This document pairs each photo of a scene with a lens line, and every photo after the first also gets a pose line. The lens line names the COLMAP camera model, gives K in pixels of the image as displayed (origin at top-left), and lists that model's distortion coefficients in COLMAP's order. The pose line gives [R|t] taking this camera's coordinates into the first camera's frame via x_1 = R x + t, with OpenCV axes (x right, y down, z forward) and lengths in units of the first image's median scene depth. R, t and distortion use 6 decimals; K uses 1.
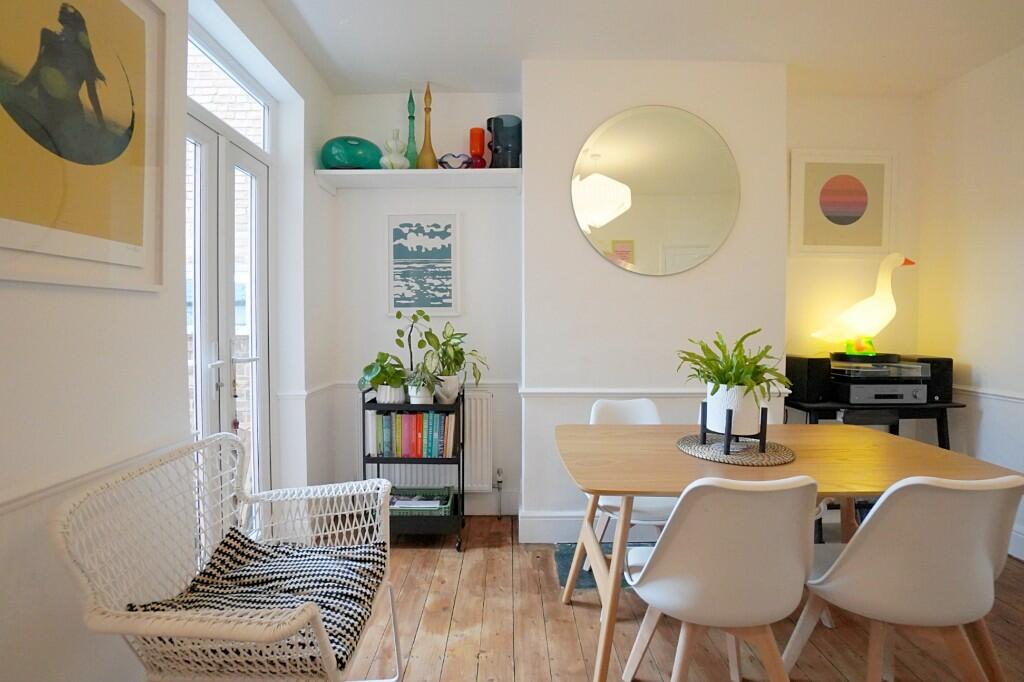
lens RADIAL K [[457.5, 0, 503.8], [0, 457.5, 331.7], [0, 0, 1]] dist [-0.063600, 0.025139]
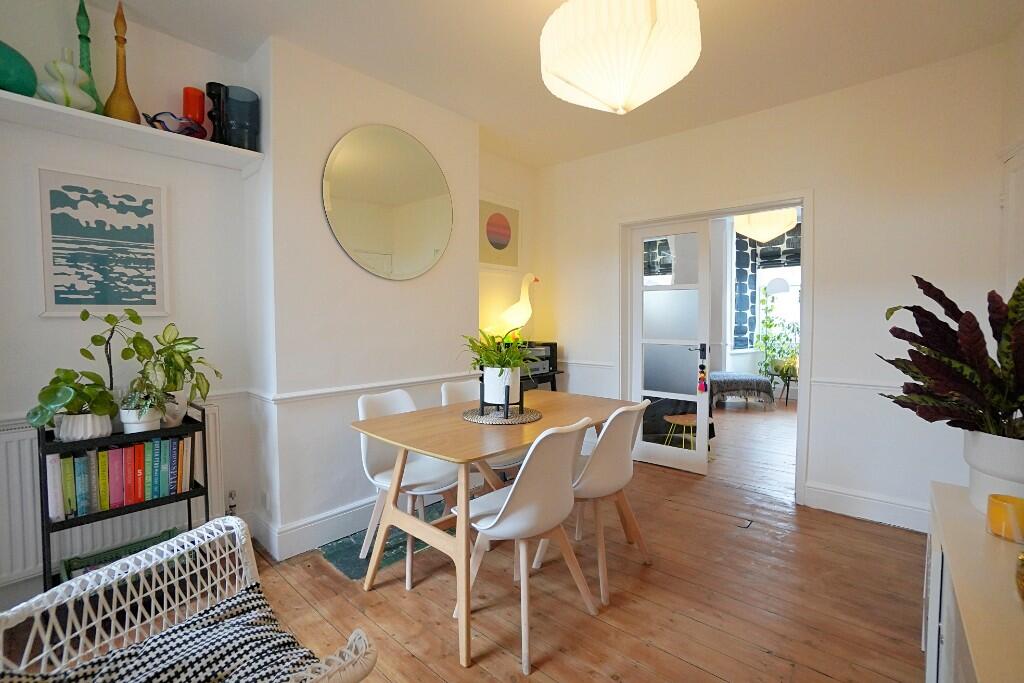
lens RADIAL K [[457.5, 0, 503.8], [0, 457.5, 332.2], [0, 0, 1]] dist [-0.063600, 0.025139]
pose [[0.666450, -0.026815, 0.745067, -0.312541], [0.019946, 0.999637, 0.018136, -0.009629], [-0.745282, 0.002774, 0.666743, 0.045376]]
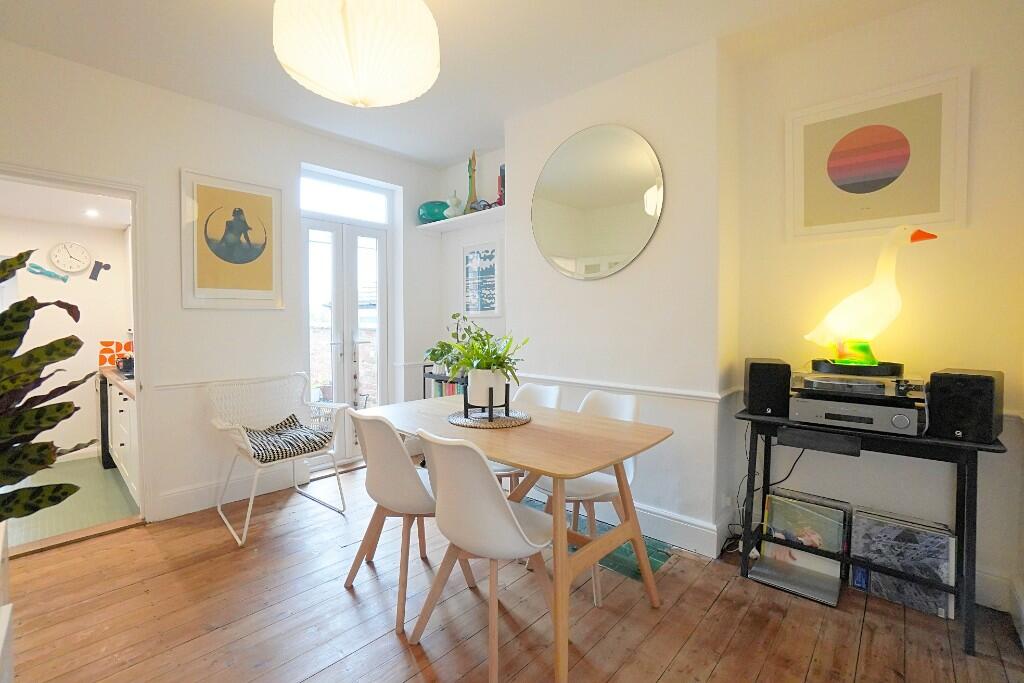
lens RADIAL K [[450.6, 0, 501.1], [0, 450.6, 326.8], [0, 0, 1]] dist [-0.051943, 0.023525]
pose [[0.738058, 0.007446, -0.674696, 0.875545], [-0.010868, 0.999941, -0.000852, -0.004328], [0.674650, 0.007961, 0.738095, 0.028692]]
